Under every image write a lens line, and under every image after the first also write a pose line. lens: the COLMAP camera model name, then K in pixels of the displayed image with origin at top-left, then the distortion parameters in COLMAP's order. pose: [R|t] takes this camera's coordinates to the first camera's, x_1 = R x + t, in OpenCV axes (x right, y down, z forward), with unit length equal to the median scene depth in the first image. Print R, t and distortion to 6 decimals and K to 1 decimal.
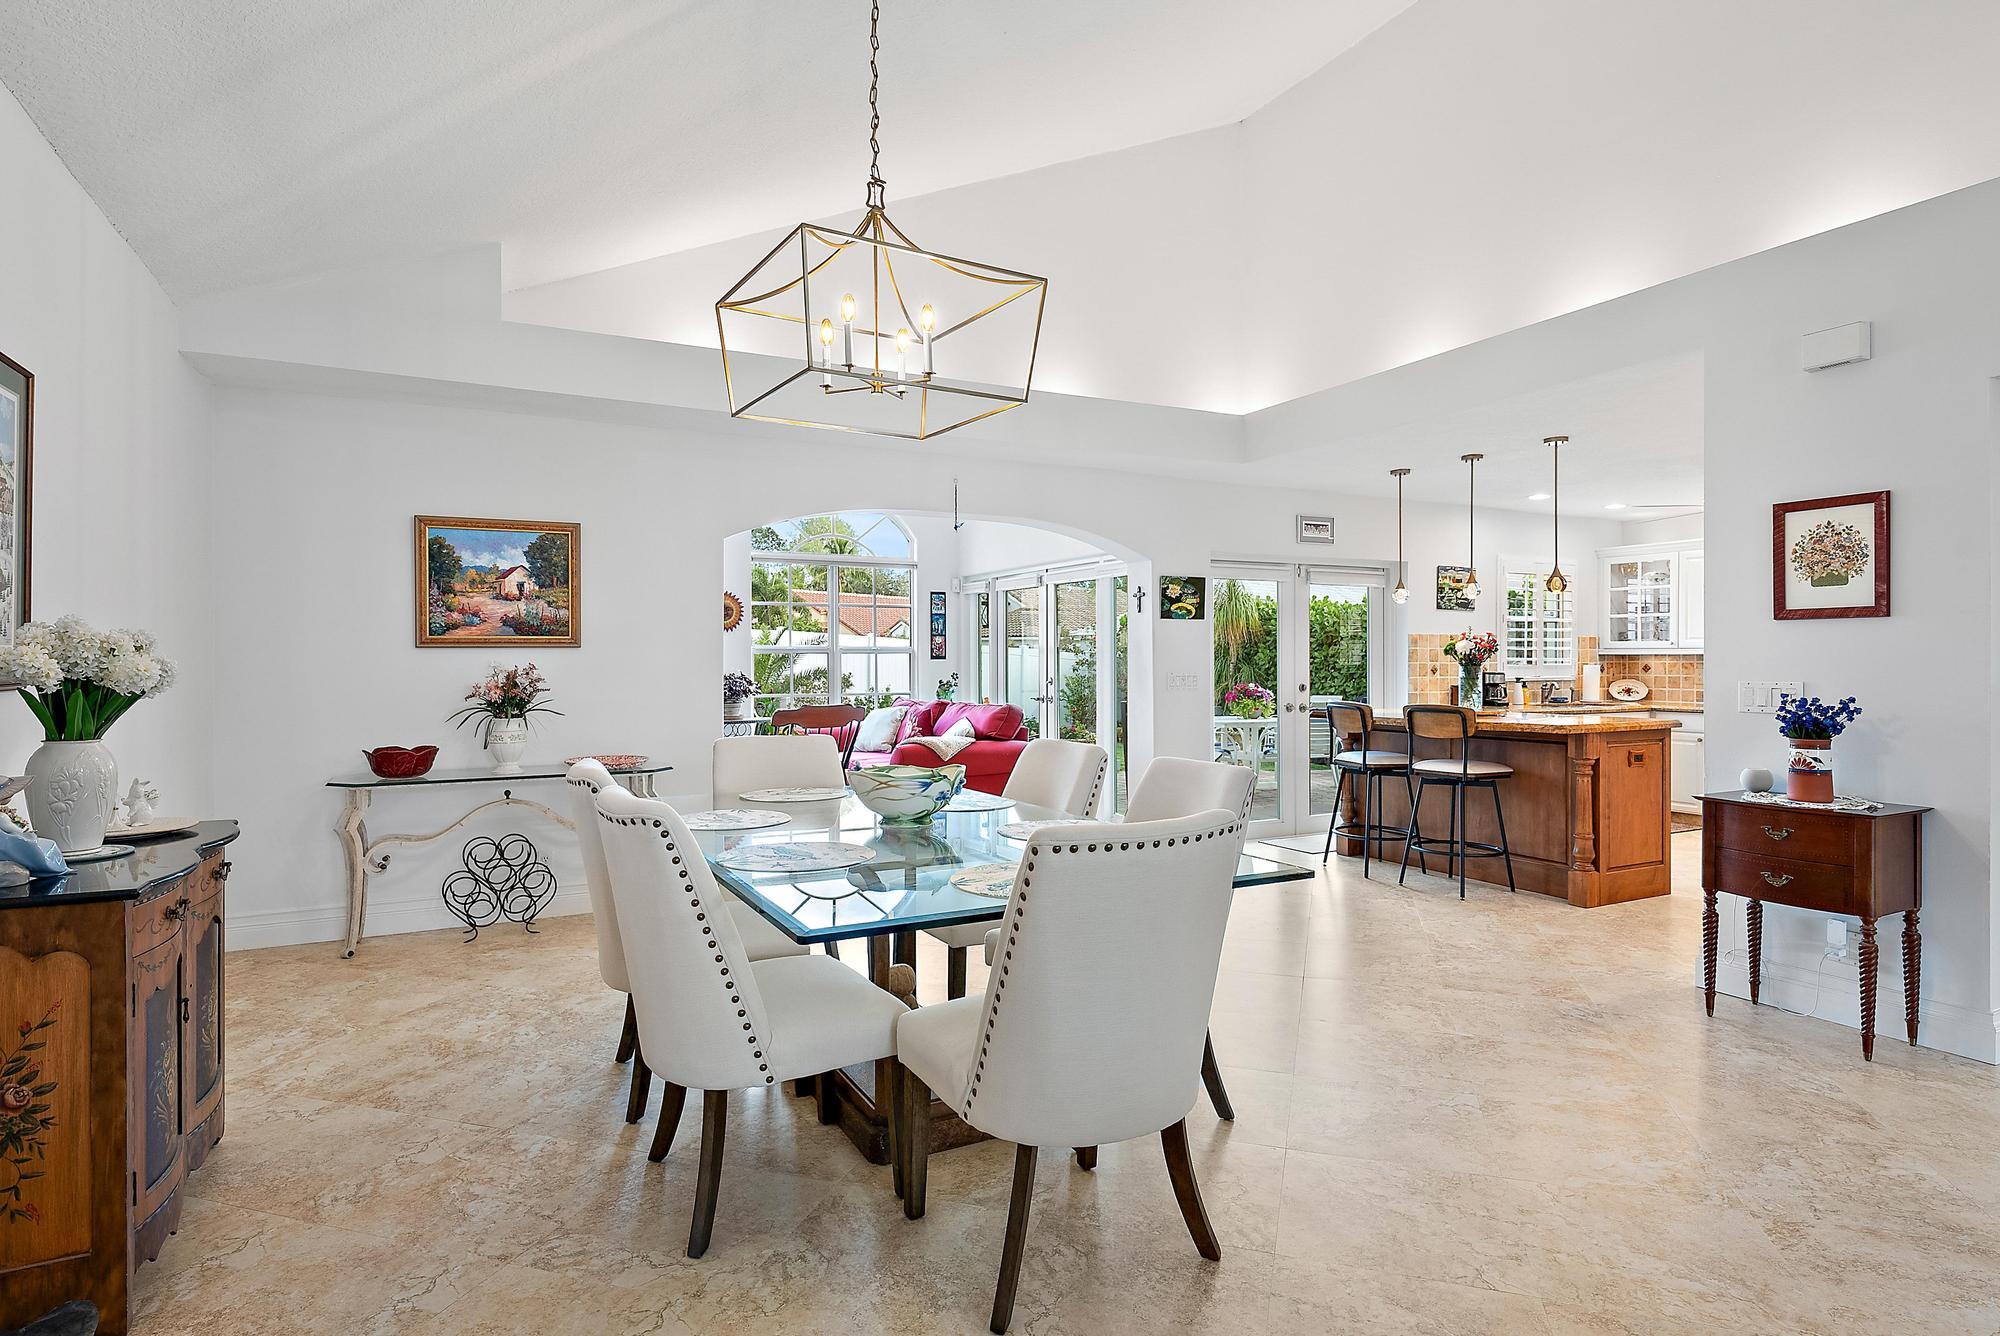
lens RADIAL K [[1058.4, 0, 1009.7], [0, 1058.4, 664.0], [0, 0, 1]] dist [0.007687, 0.002140]
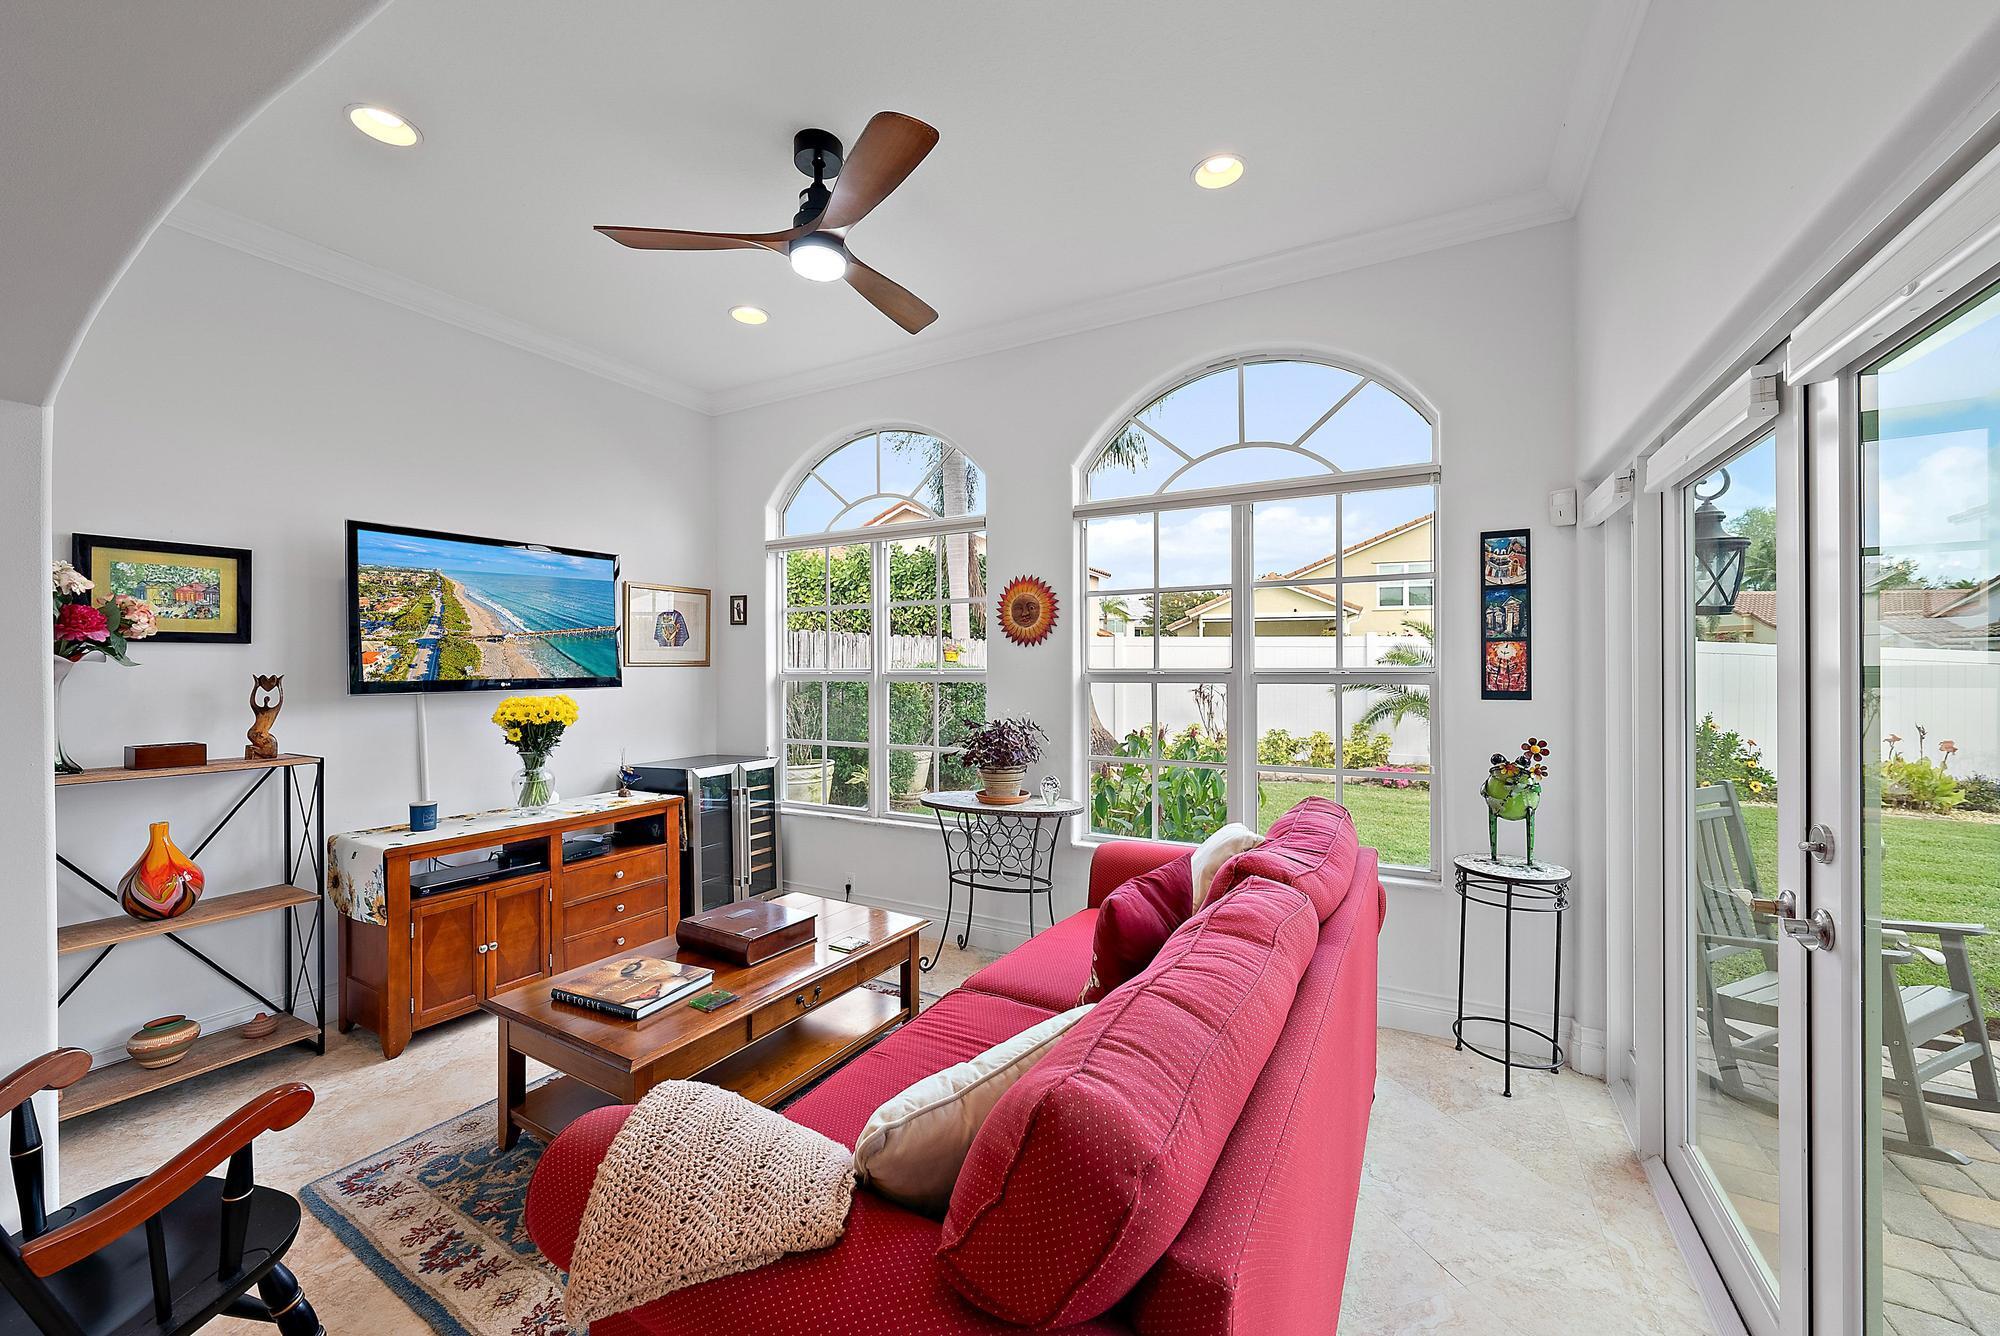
lens RADIAL K [[783.5, 0, 1030.5], [0, 783.5, 660.0], [0, 0, 1]] dist [-0.001738, -0.000192]
pose [[0.555357, -0.002706, -0.831608, 0.098753], [-0.001110, 0.999991, -0.003995, -0.025588], [0.831612, 0.003142, 0.555349, 0.936764]]
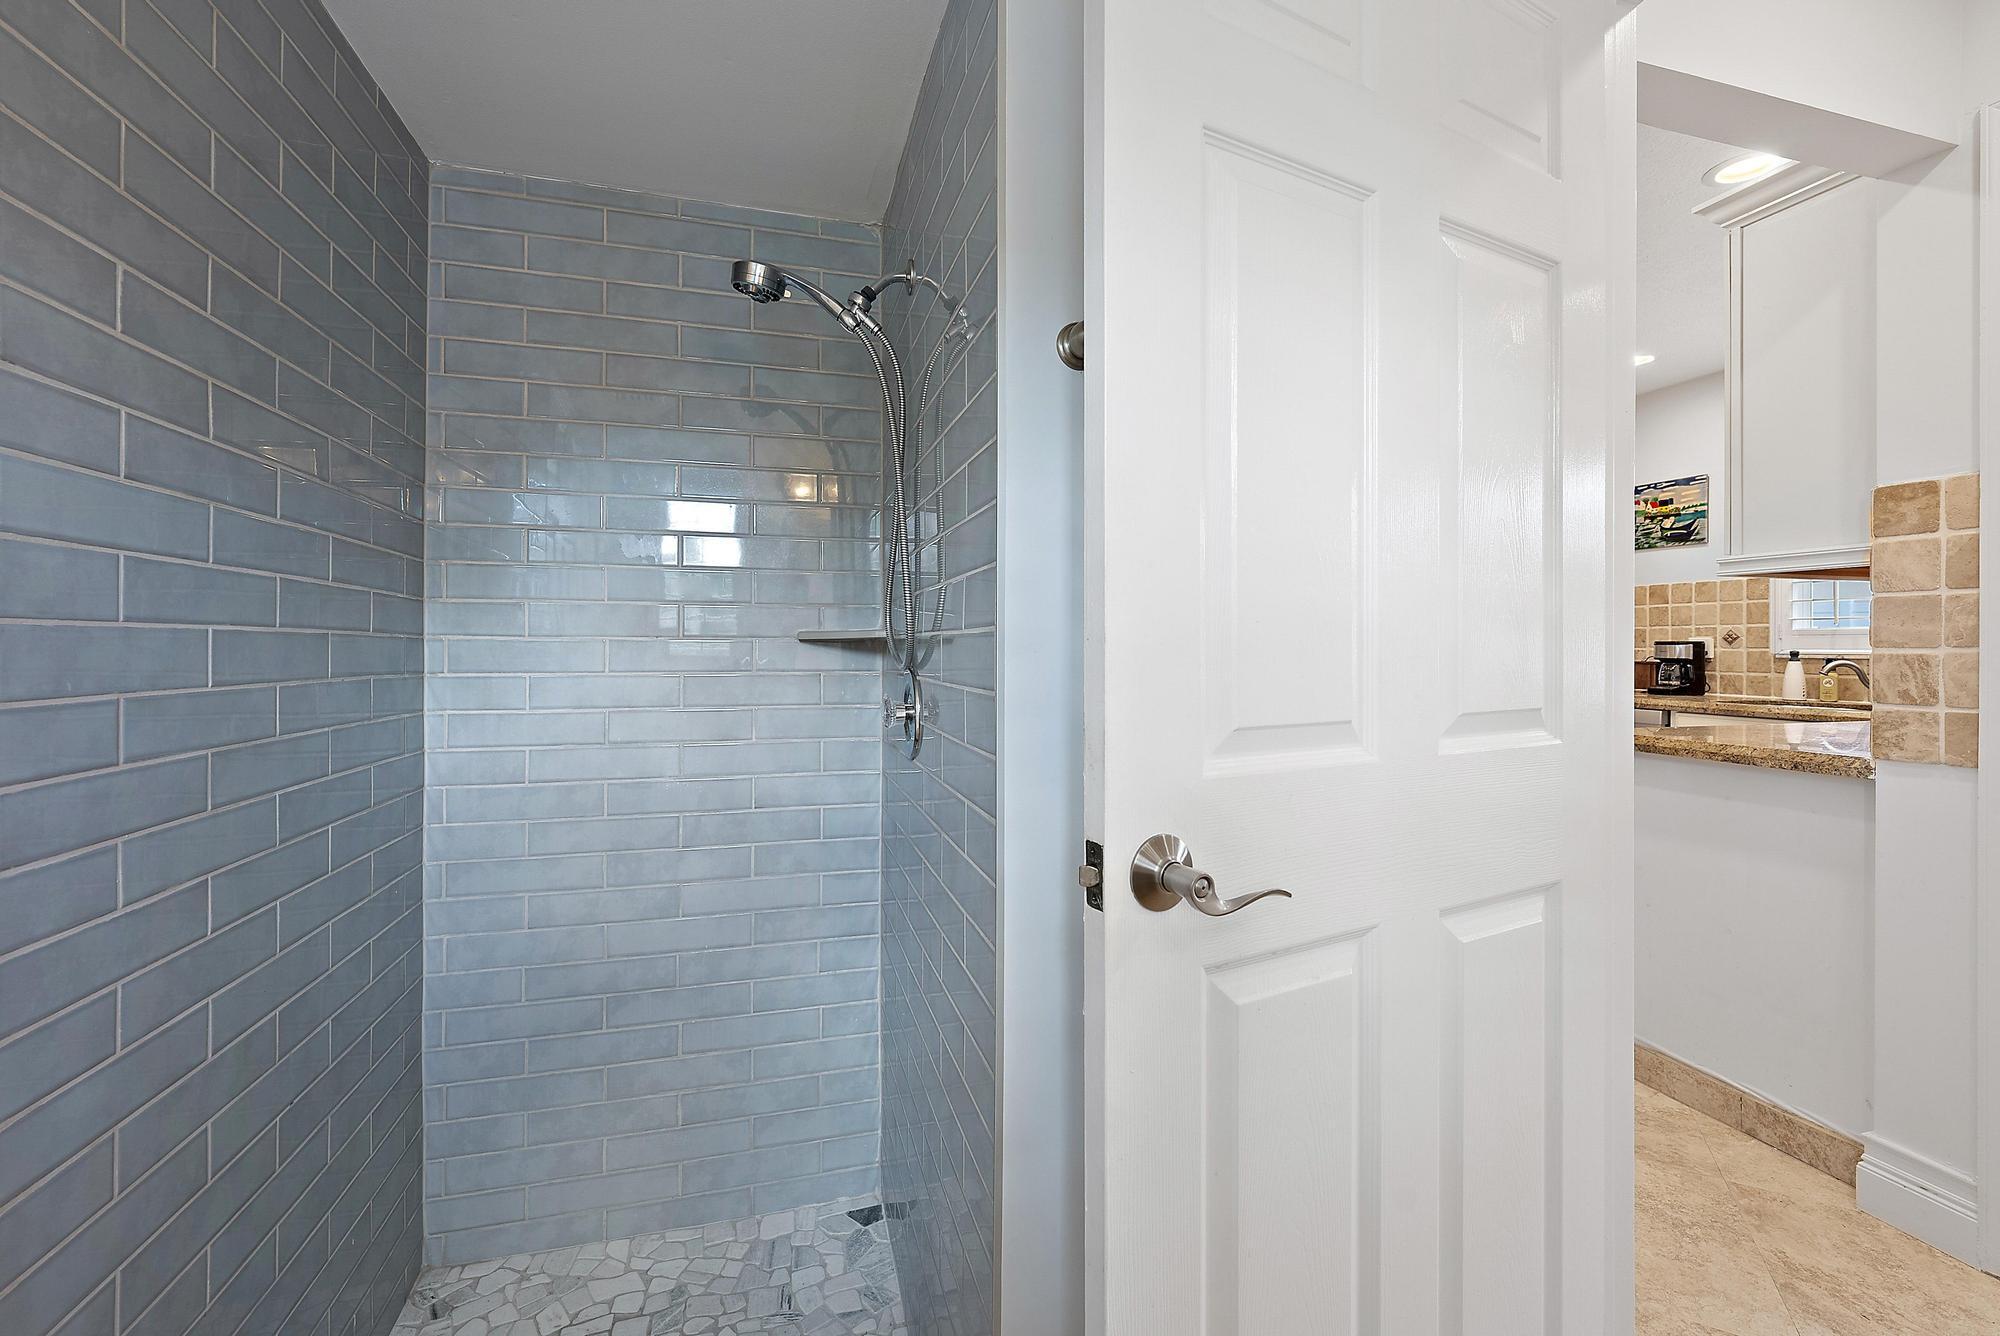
lens RADIAL K [[849.5, 0, 1006.7], [0, 849.5, 649.4], [0, 0, 1]] dist [0.000662, 0.000392]
pose [[-0.215024, 0.006766, -0.976585, 1.202260], [-0.006637, 0.999943, 0.008389, 0.012982], [0.976586, 0.008286, -0.214967, 0.835461]]
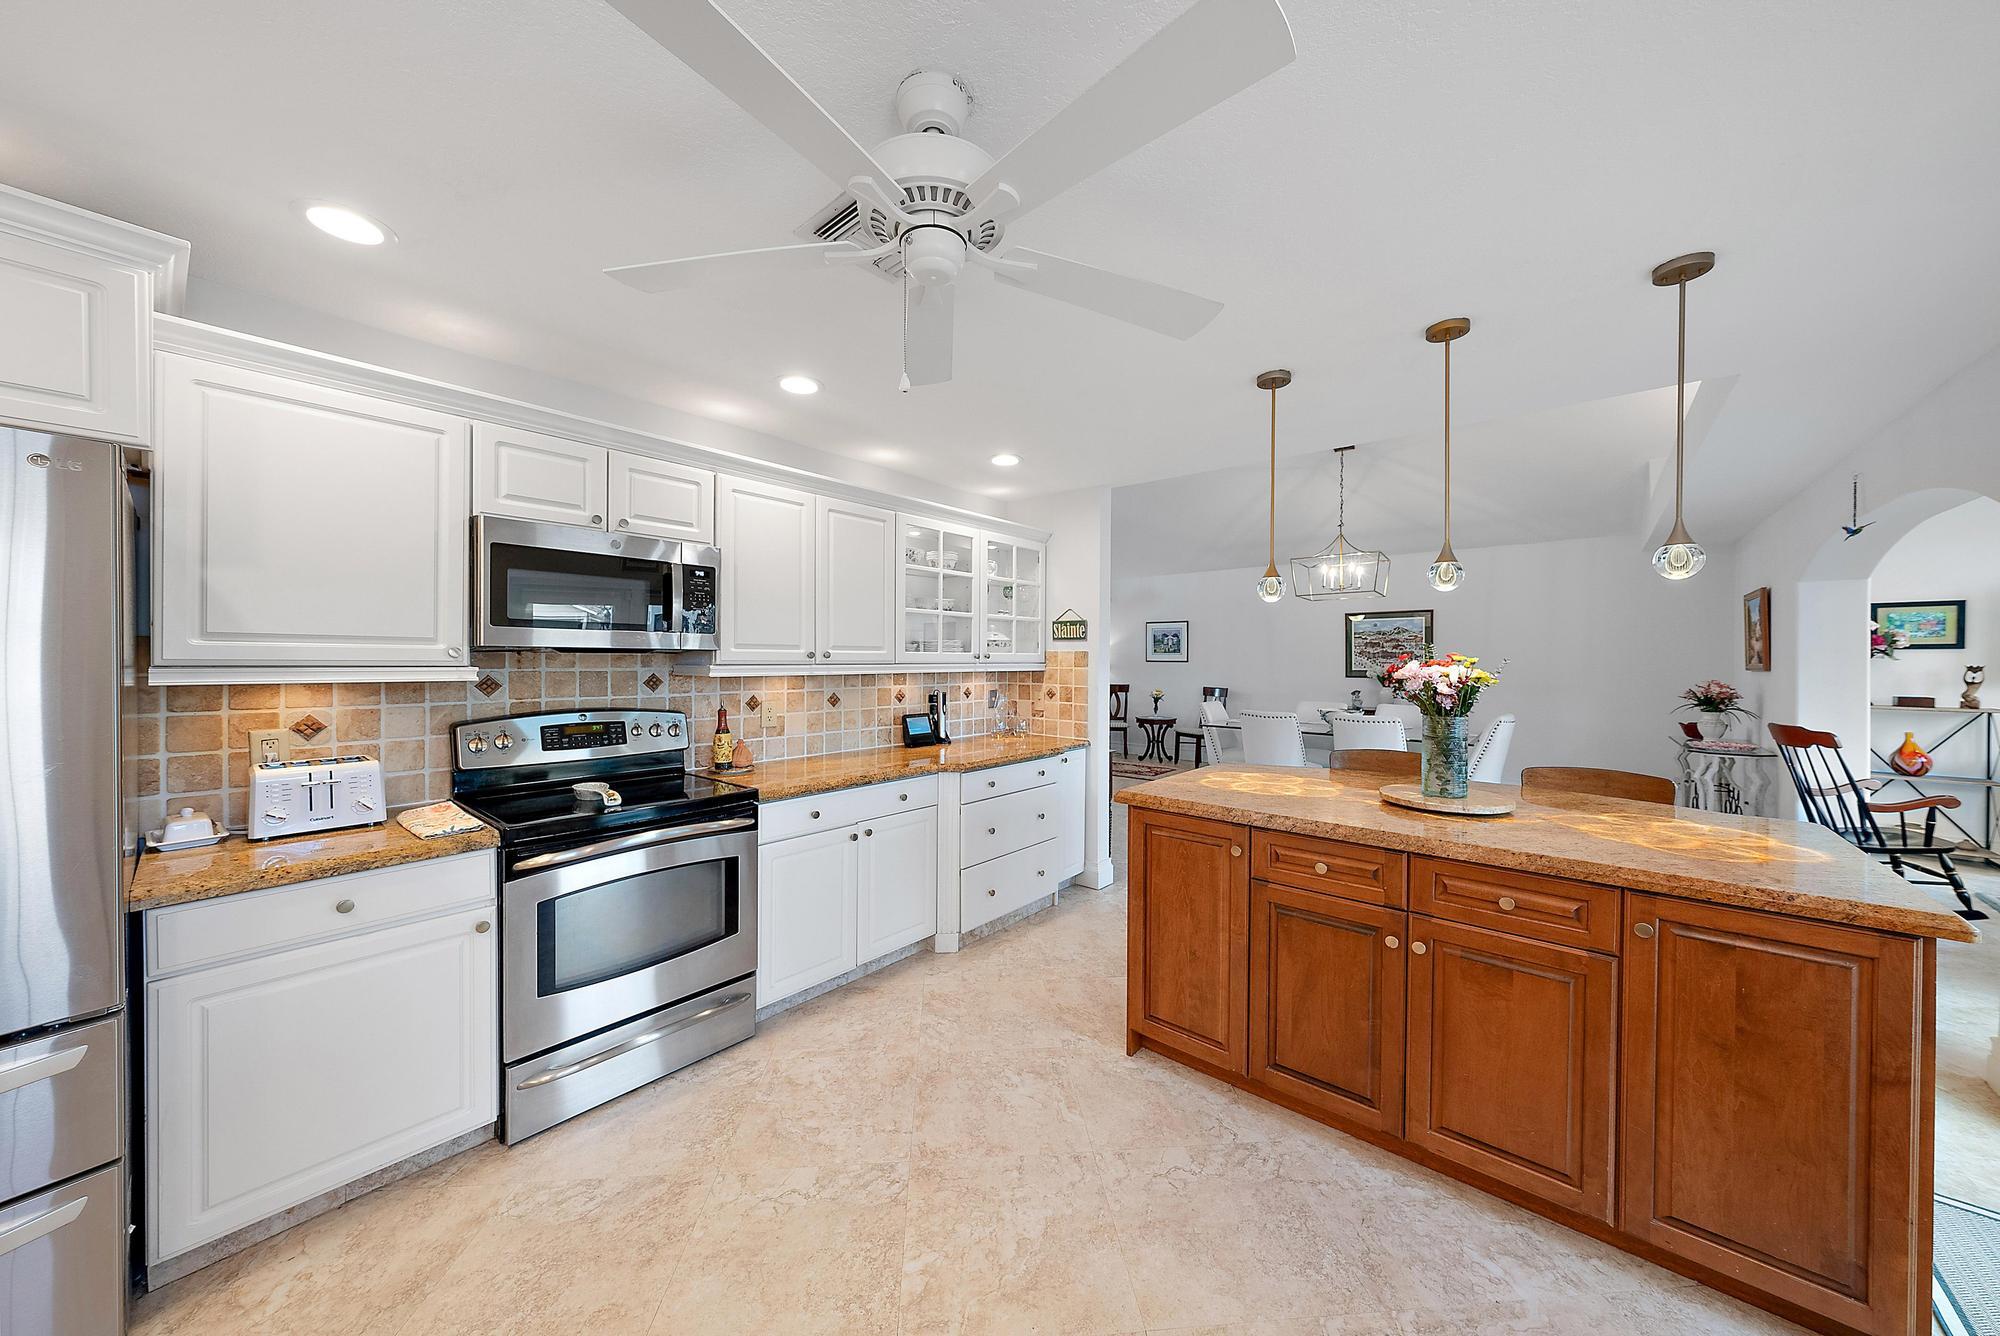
lens RADIAL K [[680.5, 0, 997.5], [0, 680.5, 662.9], [0, 0, 1]] dist [-0.006266, 0.001279]
pose [[-0.931314, 0.000076, -0.364217, 0.690515], [-0.003833, 0.999943, 0.010012, -0.024509], [0.364197, 0.010720, -0.931260, 1.104682]]
